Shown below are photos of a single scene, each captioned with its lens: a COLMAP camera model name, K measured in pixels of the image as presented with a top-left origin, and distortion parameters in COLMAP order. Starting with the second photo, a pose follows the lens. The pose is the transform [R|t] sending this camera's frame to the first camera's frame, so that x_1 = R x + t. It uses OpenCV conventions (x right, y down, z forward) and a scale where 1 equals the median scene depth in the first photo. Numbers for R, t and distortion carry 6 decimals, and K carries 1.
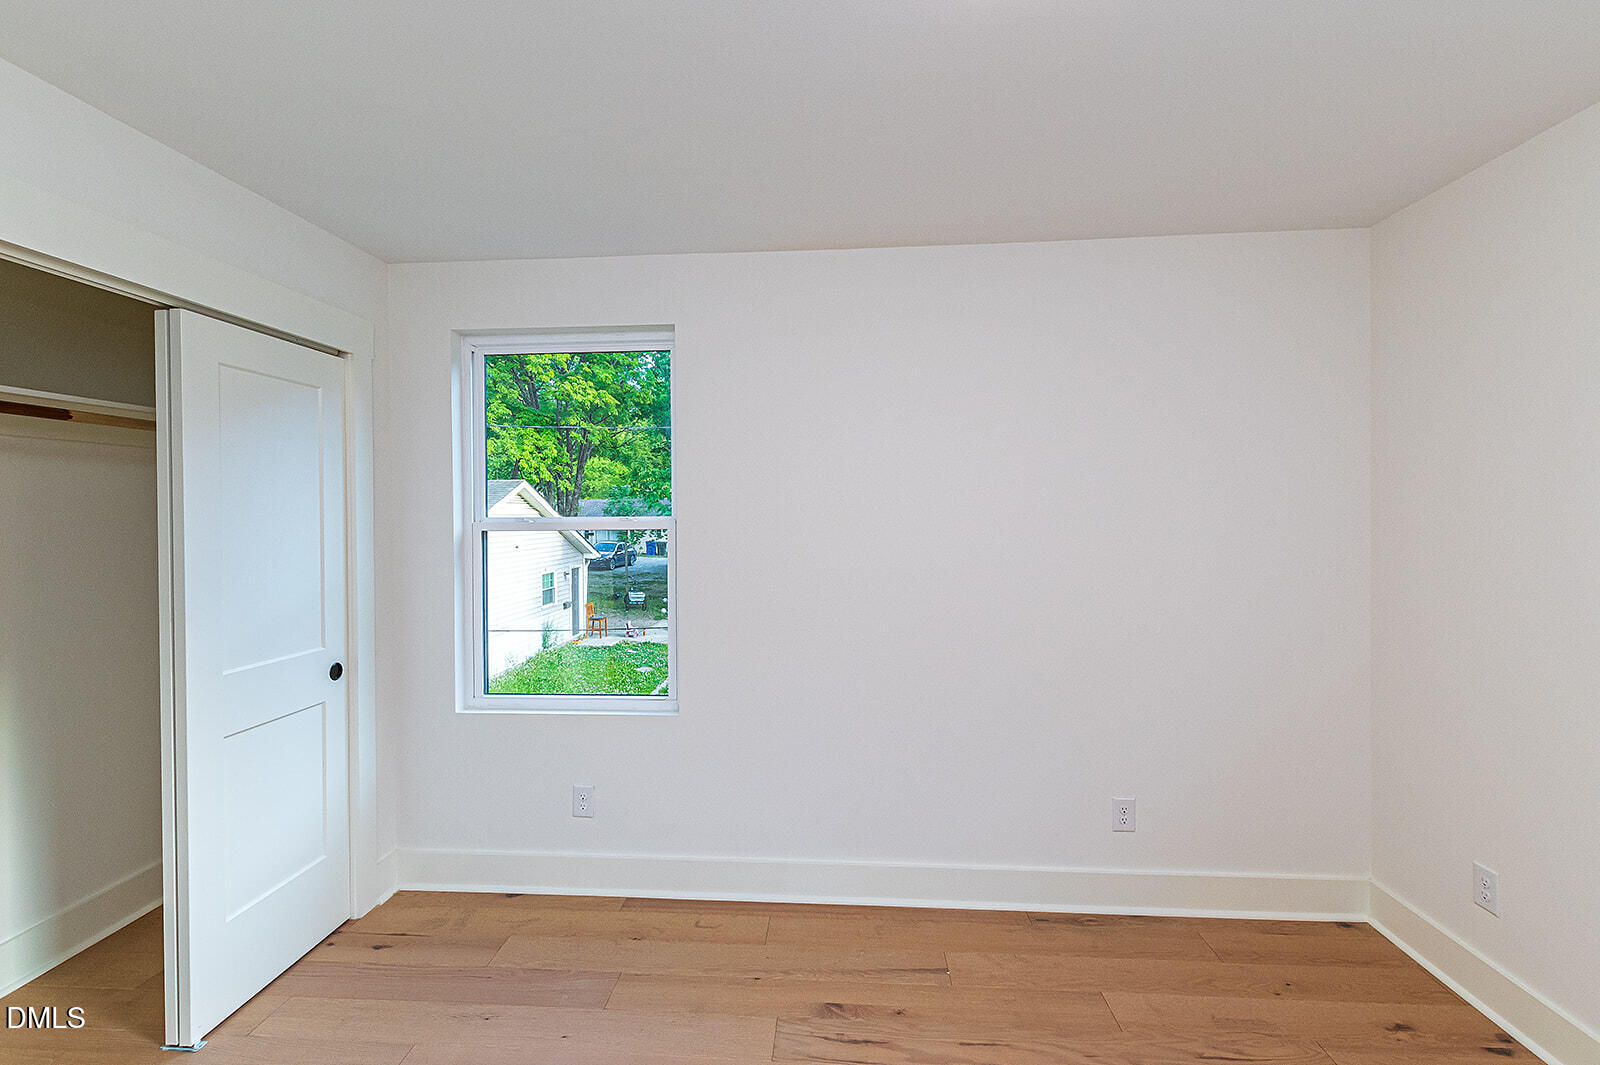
lens RADIAL K [[684.2, 0, 802.9], [0, 684.2, 523.7], [0, 0, 1]] dist [0.003520, -0.000088]
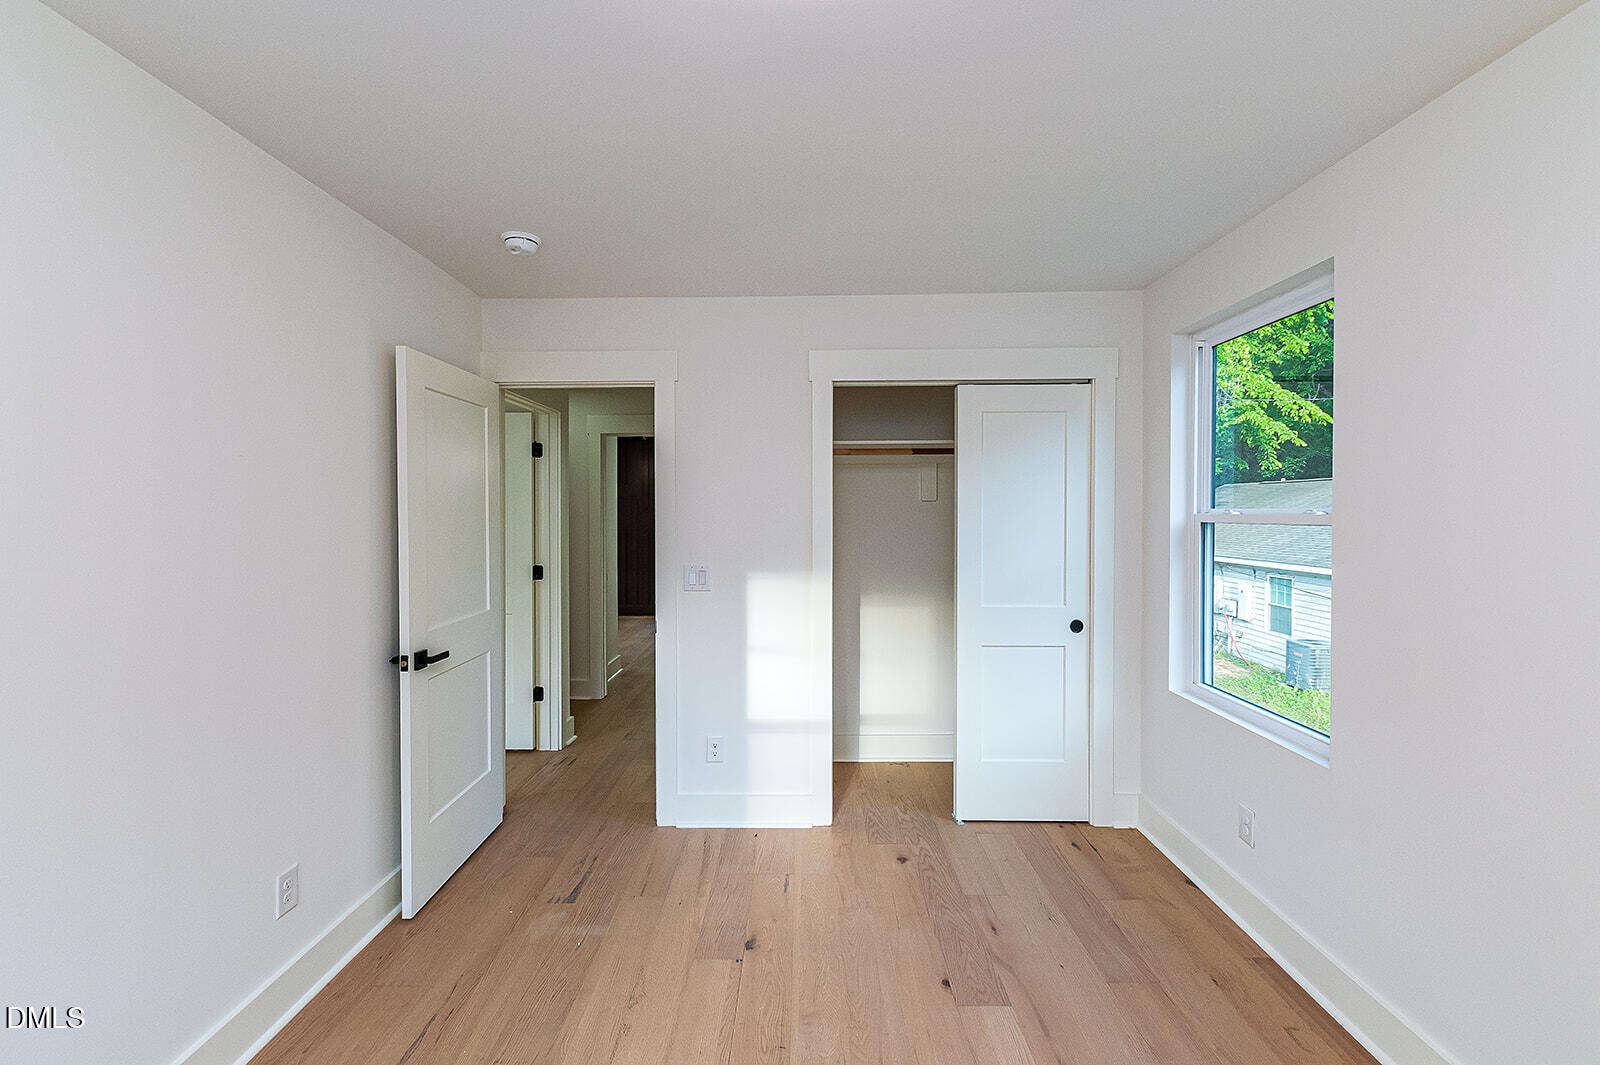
lens RADIAL K [[684.2, 0, 801.0], [0, 684.2, 525.3], [0, 0, 1]] dist [0.003520, -0.000088]
pose [[0.052117, 0.017194, -0.998493, 0.582229], [-0.013324, 0.999775, 0.016520, 0.007872], [0.998552, 0.012443, 0.052334, 0.394864]]
